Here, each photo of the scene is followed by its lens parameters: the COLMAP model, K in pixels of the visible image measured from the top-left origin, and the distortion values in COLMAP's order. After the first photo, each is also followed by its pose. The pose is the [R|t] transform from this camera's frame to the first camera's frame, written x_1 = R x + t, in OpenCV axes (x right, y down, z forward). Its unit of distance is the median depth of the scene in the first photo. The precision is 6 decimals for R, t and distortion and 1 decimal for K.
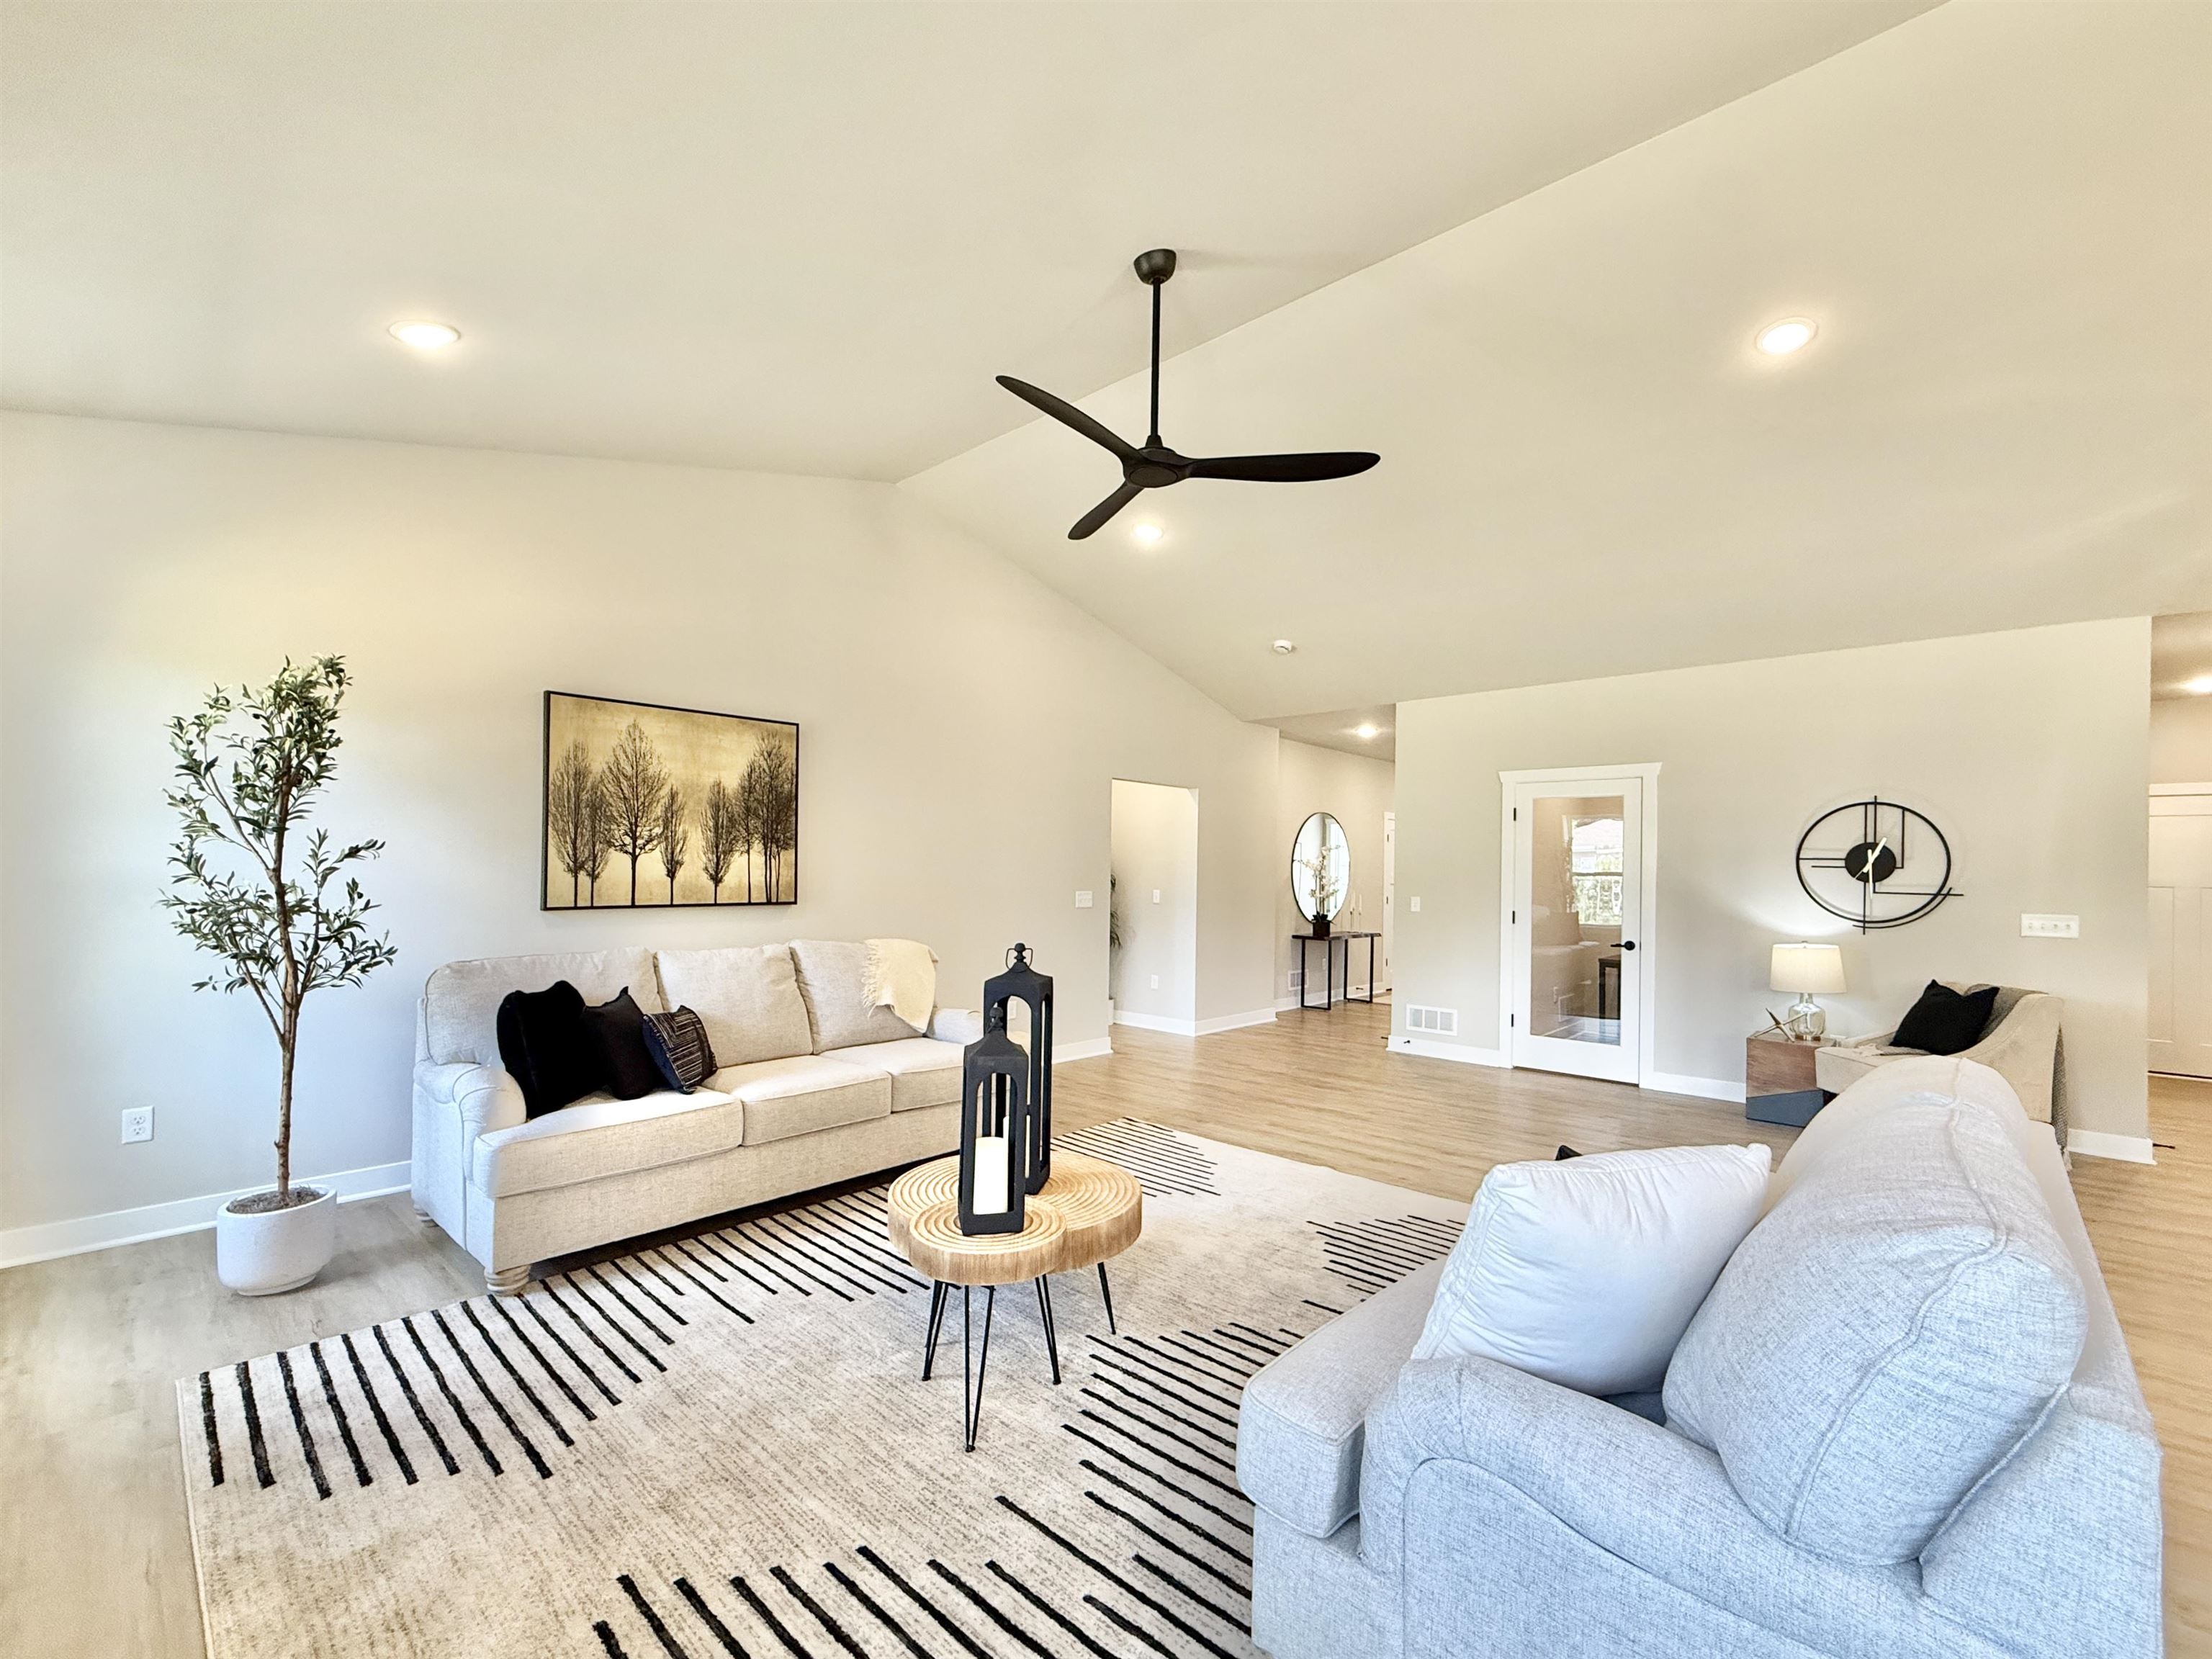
lens RADIAL K [[929.6, 0, 1102.4], [0, 929.6, 858.5], [0, 0, 1]] dist [-0.002628, -0.000668]
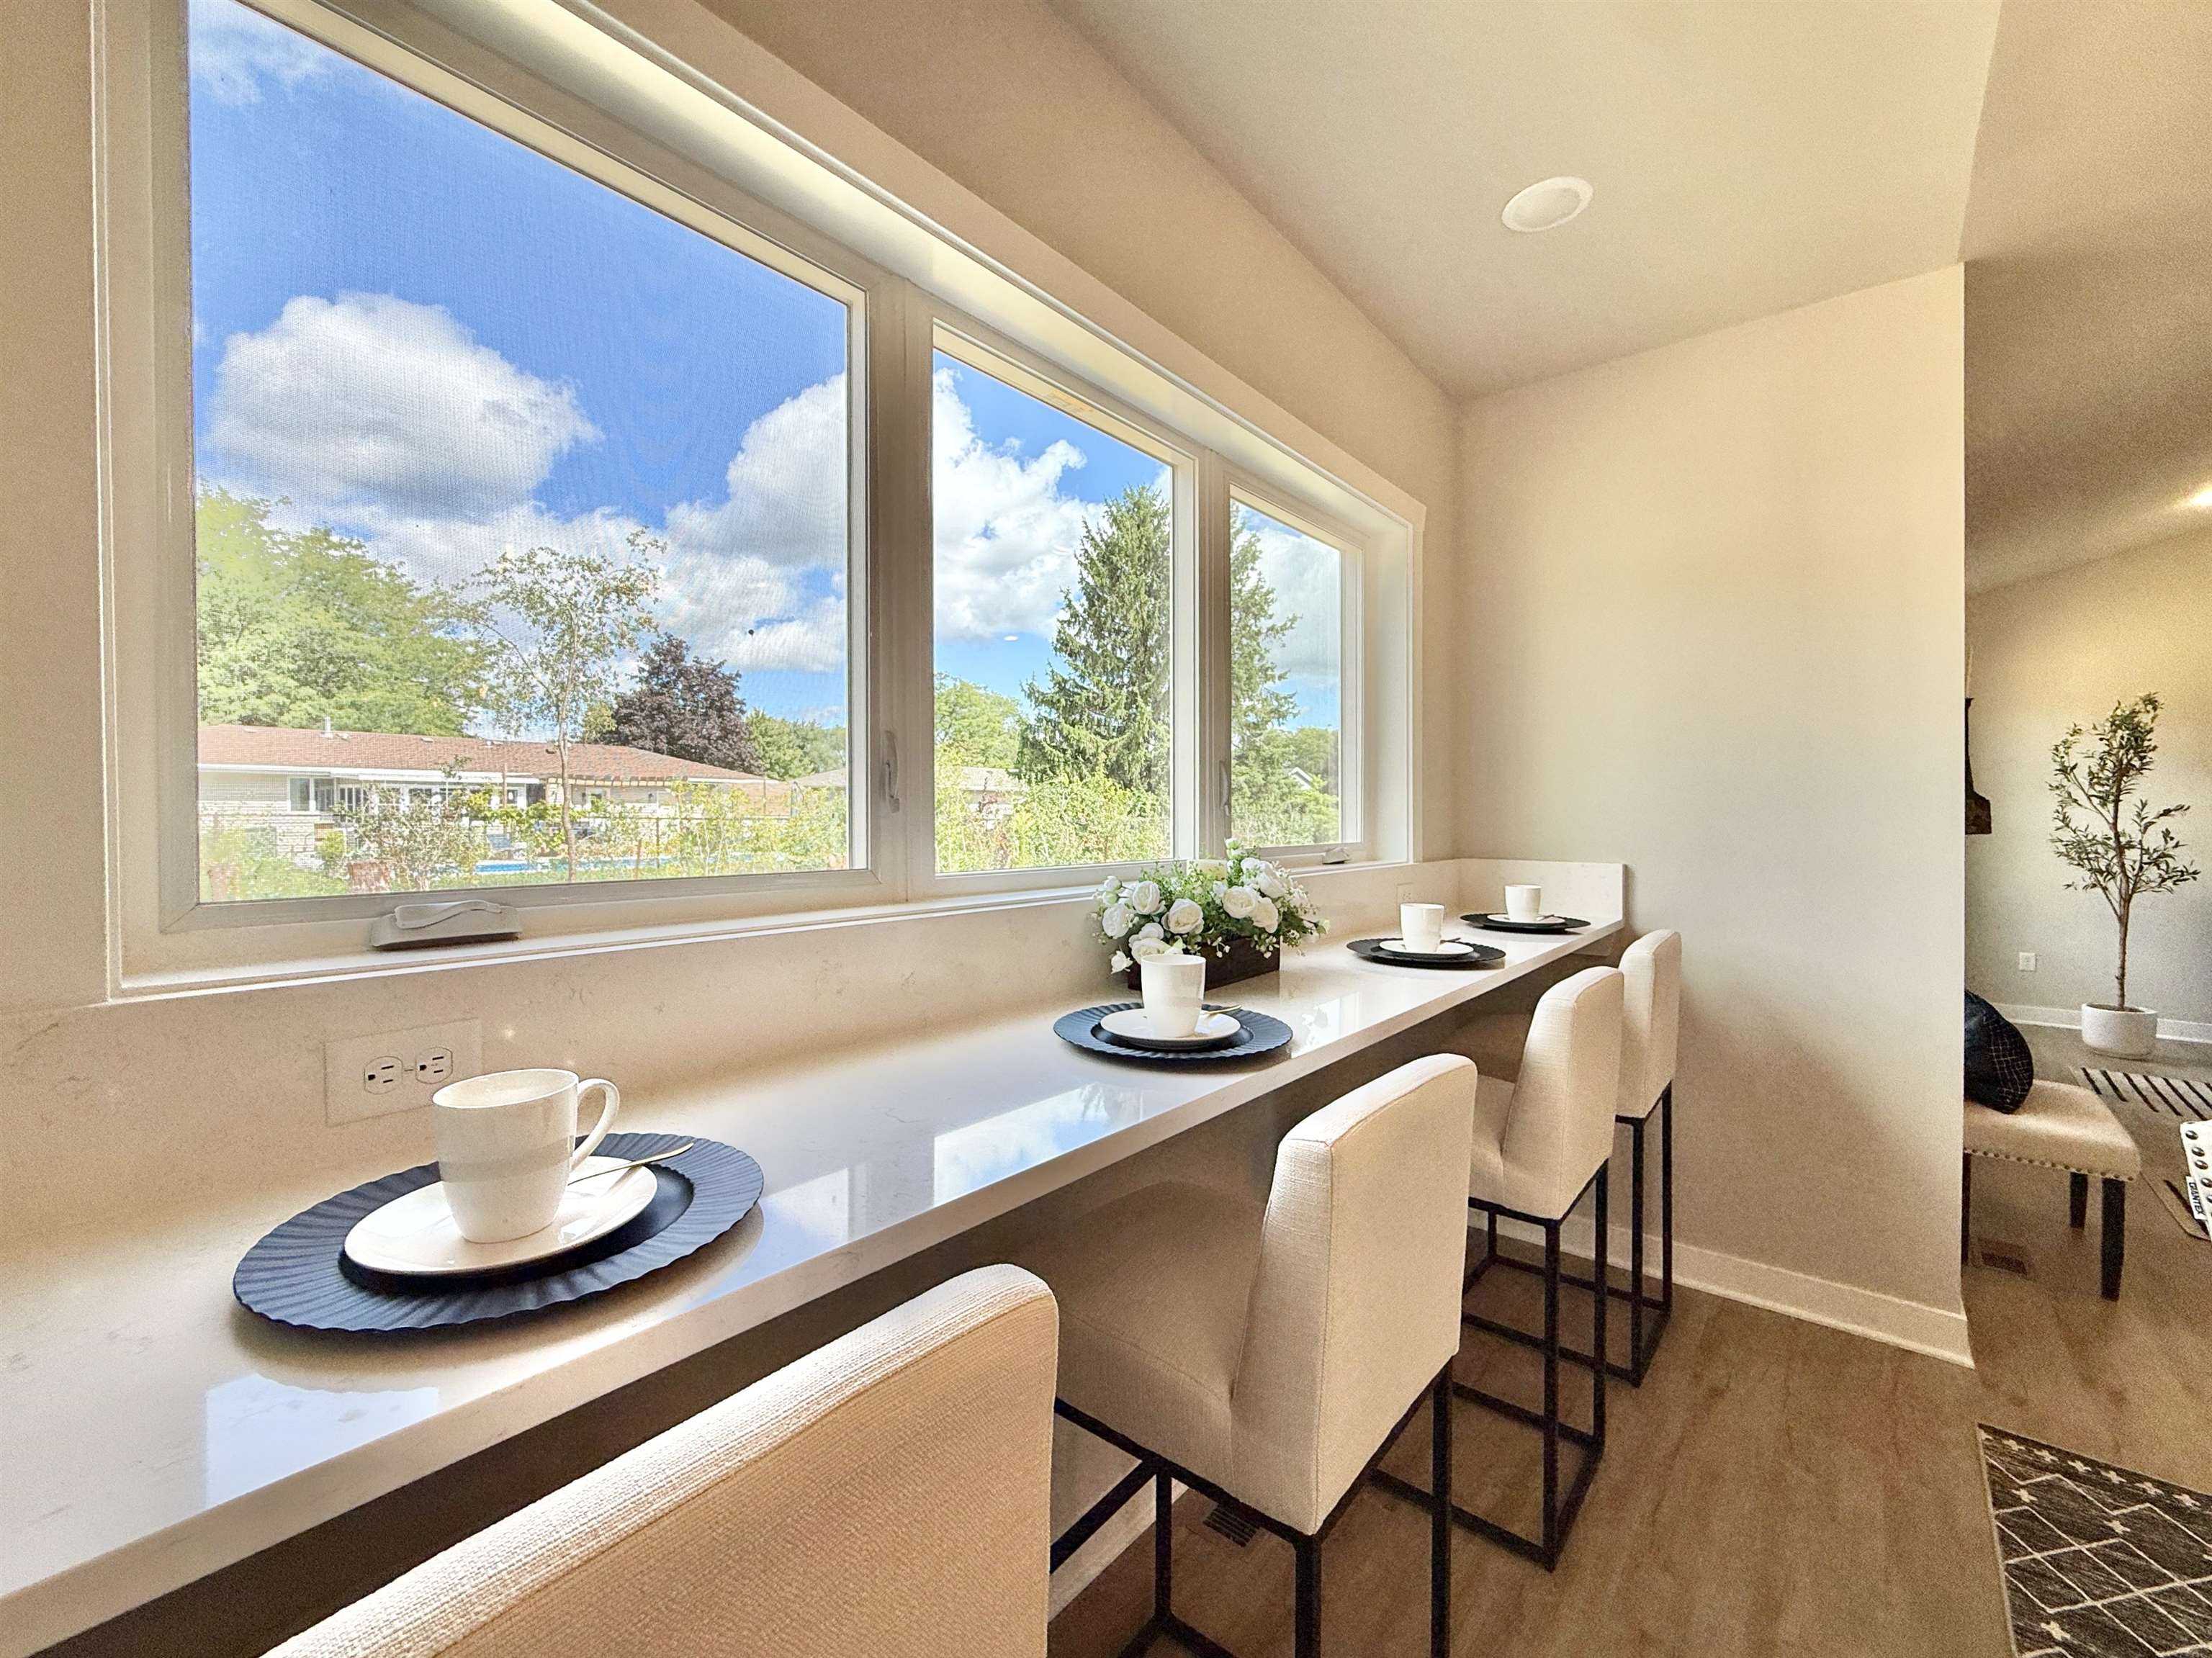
lens RADIAL K [[915.3, 0, 1093.1], [0, 915.3, 831.9], [0, 0, 1]] dist [0.000712, 0.000178]
pose [[0.032973, 0.001941, -0.999454, 0.578151], [0.015547, 0.999876, 0.002454, -0.004834], [0.999335, -0.015620, 0.032939, -0.732606]]
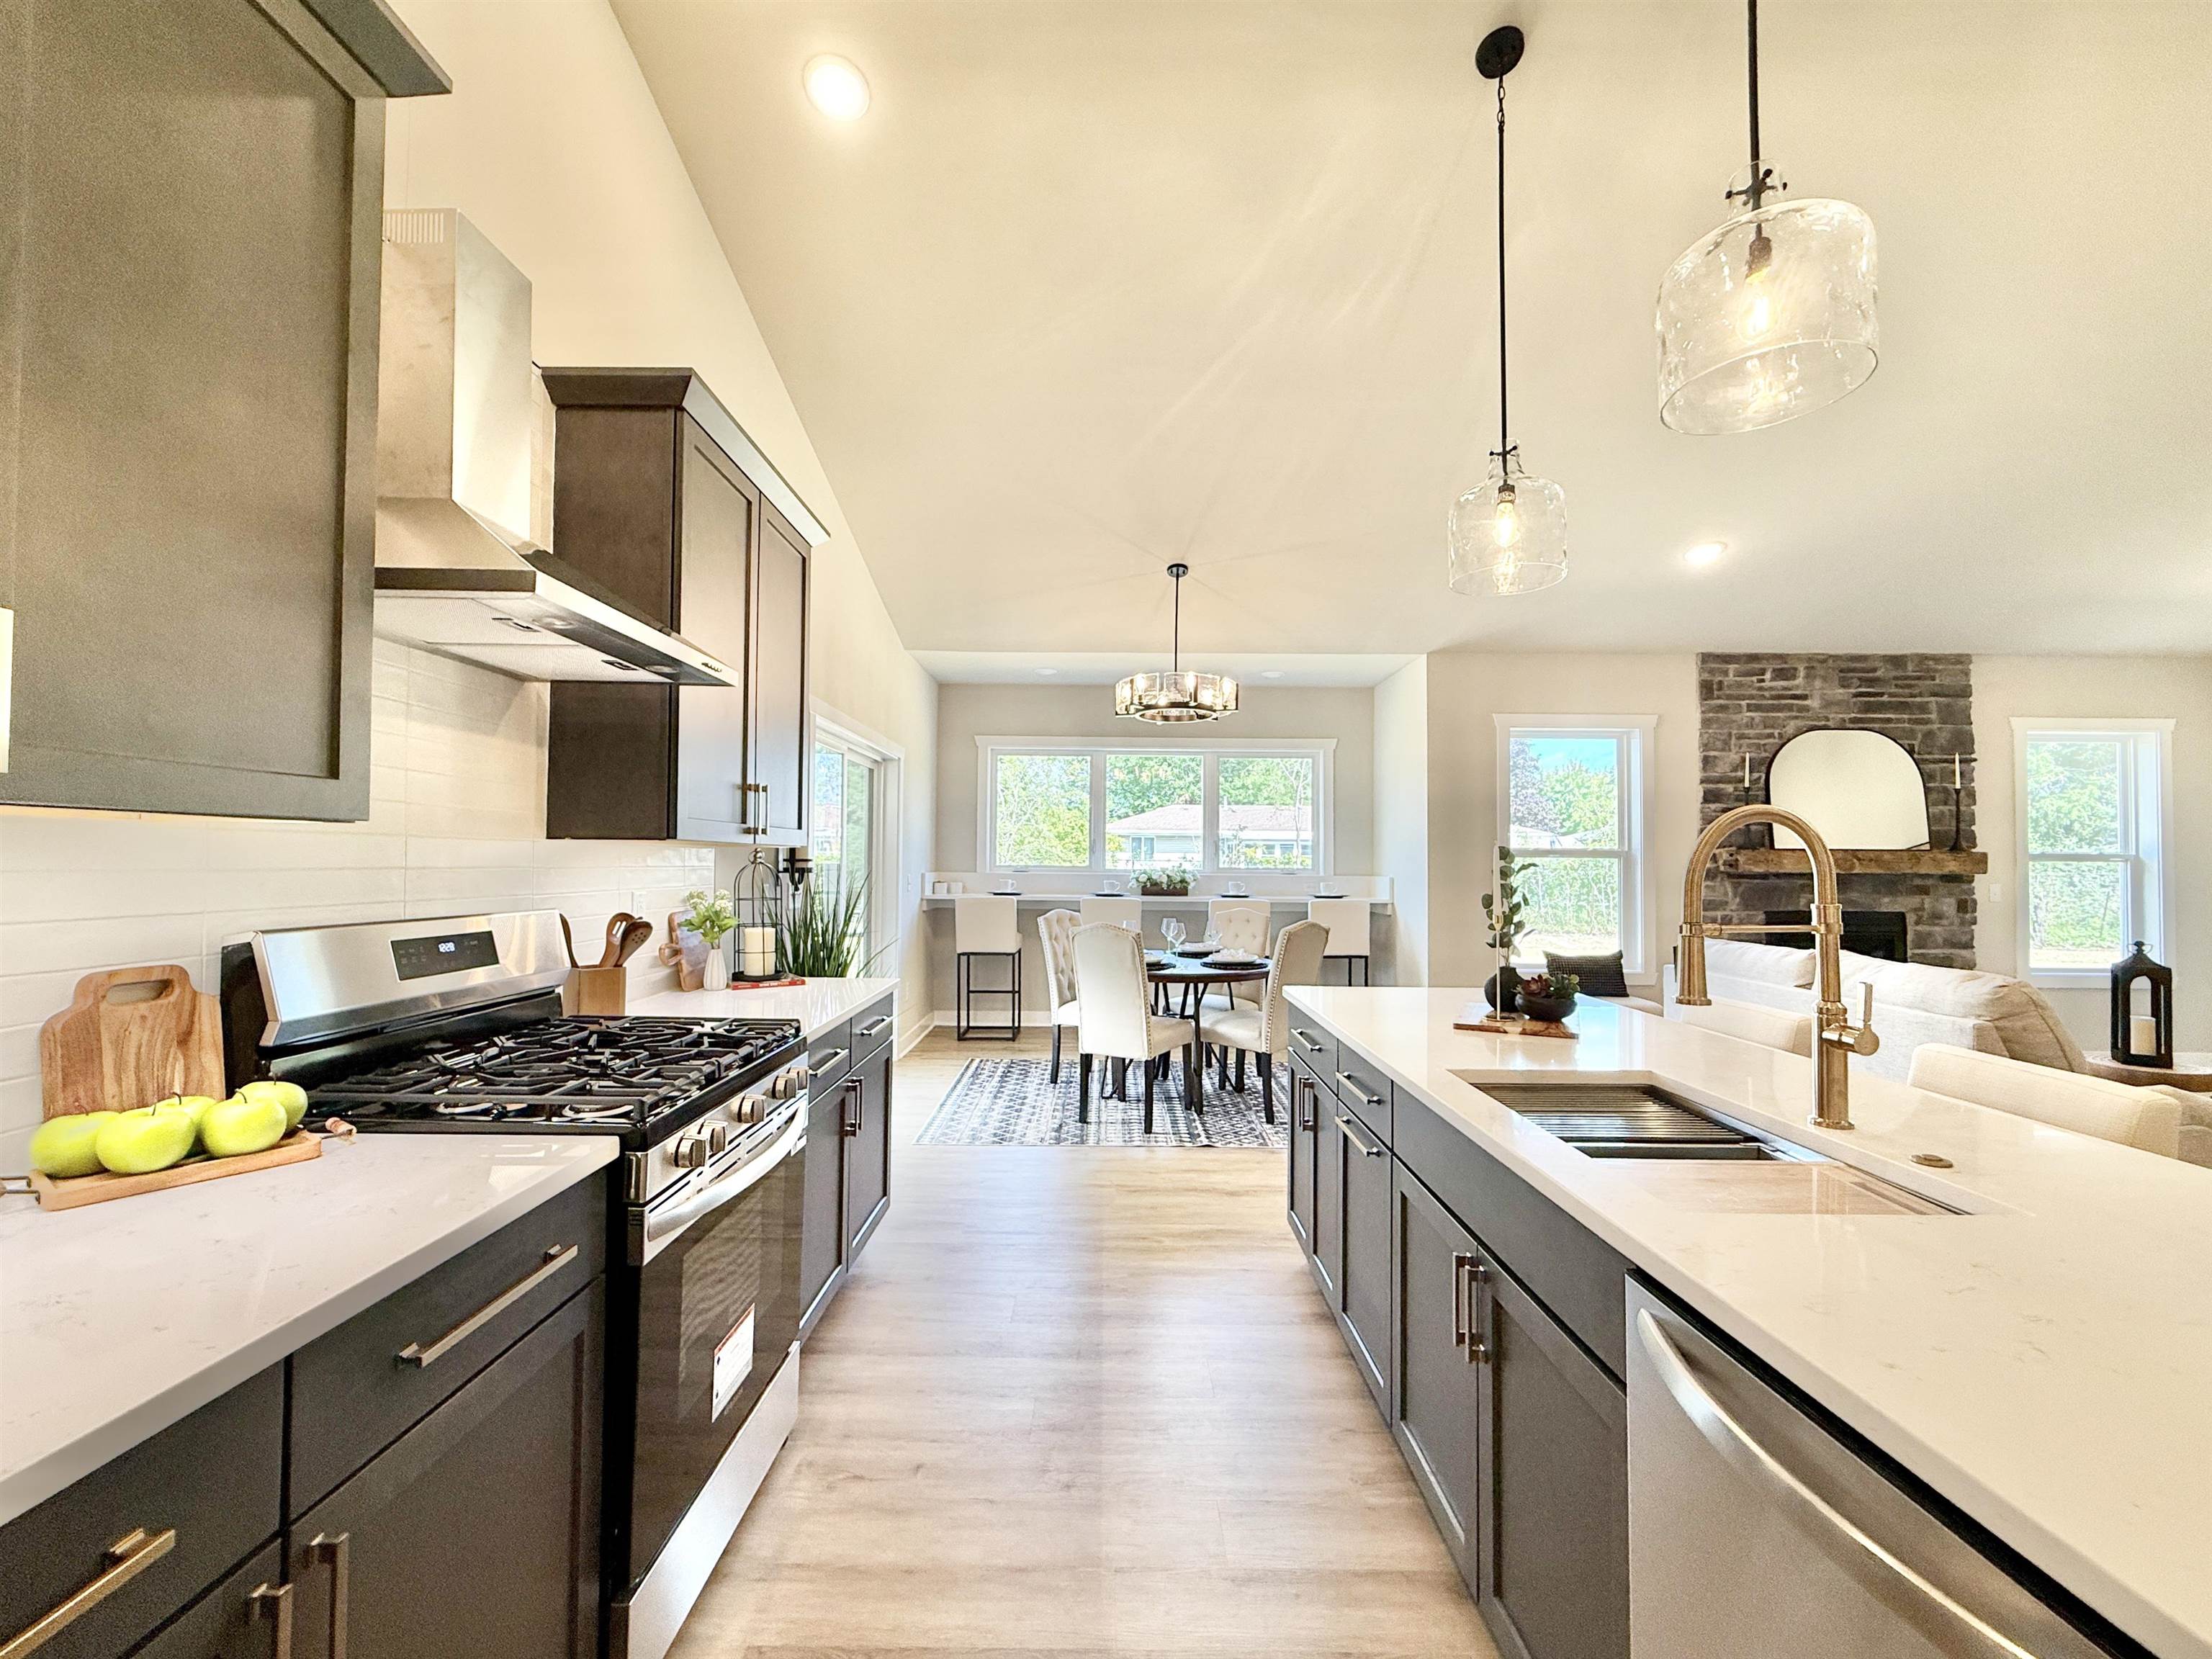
lens RADIAL K [[922.7, 0, 1103.2], [0, 922.7, 843.3], [0, 0, 1]] dist [-0.001188, -0.000175]
pose [[-0.740292, -0.037844, -0.671220, 1.424401], [-0.011726, 0.998989, -0.043392, 0.042572], [0.672183, -0.024252, -0.739987, 0.552813]]
